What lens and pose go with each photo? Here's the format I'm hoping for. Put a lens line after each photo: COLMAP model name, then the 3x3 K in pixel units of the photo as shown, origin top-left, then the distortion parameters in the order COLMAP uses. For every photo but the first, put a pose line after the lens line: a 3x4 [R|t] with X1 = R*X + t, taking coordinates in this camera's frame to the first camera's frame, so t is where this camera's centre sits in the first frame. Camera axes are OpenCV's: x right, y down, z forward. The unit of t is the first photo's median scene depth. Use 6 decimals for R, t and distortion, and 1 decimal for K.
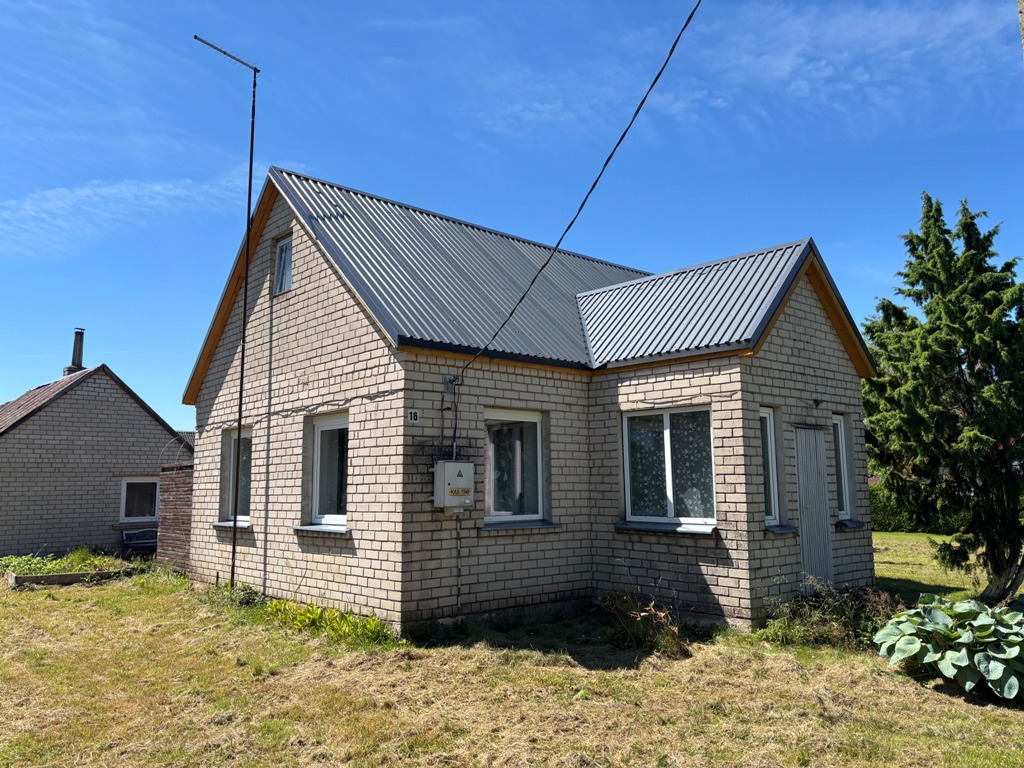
lens RADIAL K [[771.8, 0, 486.3], [0, 771.8, 364.3], [0, 0, 1]] dist [0.038831, -0.044560]
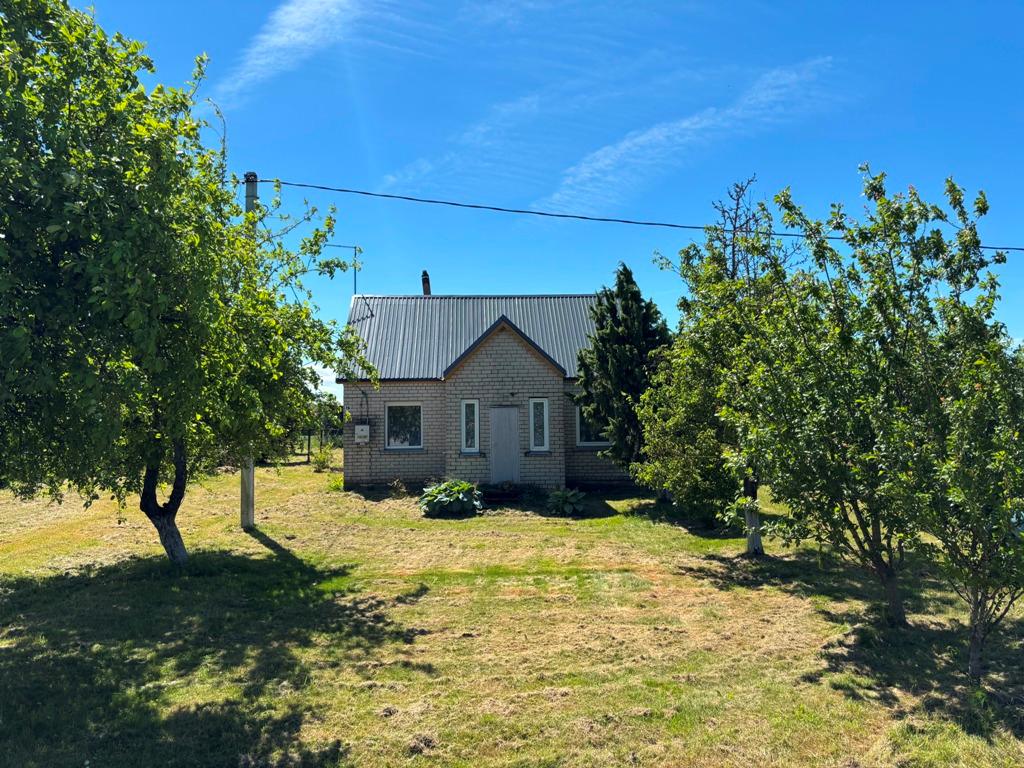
lens RADIAL K [[771.8, 0, 510.9], [0, 771.8, 386.8], [0, 0, 1]] dist [0.038831, -0.044560]
pose [[0.786210, -0.030816, -0.617190, 1.862173], [0.104131, 0.991081, 0.083163, -0.155250], [0.609123, -0.129652, 0.782407, -0.661769]]
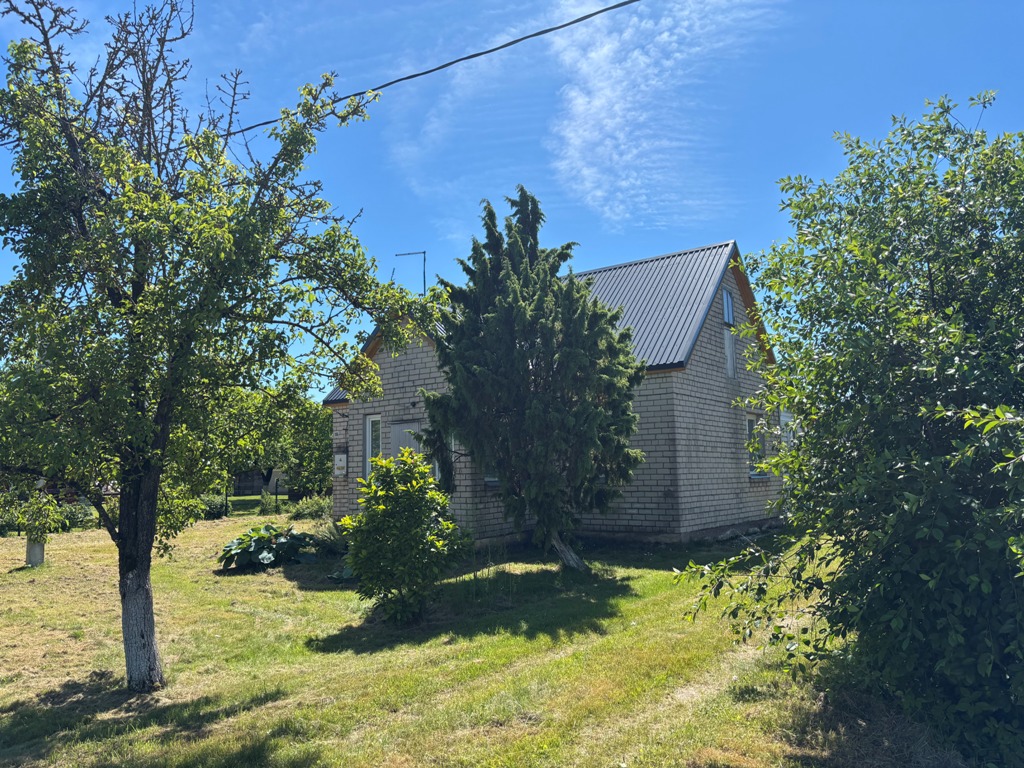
lens RADIAL K [[771.8, 0, 506.6], [0, 771.8, 386.4], [0, 0, 1]] dist [0.038831, -0.044560]
pose [[0.237243, -0.110608, -0.965133, 2.085895], [0.174104, 0.982252, -0.069772, 0.165239], [0.955721, -0.151481, 0.252290, 0.889511]]
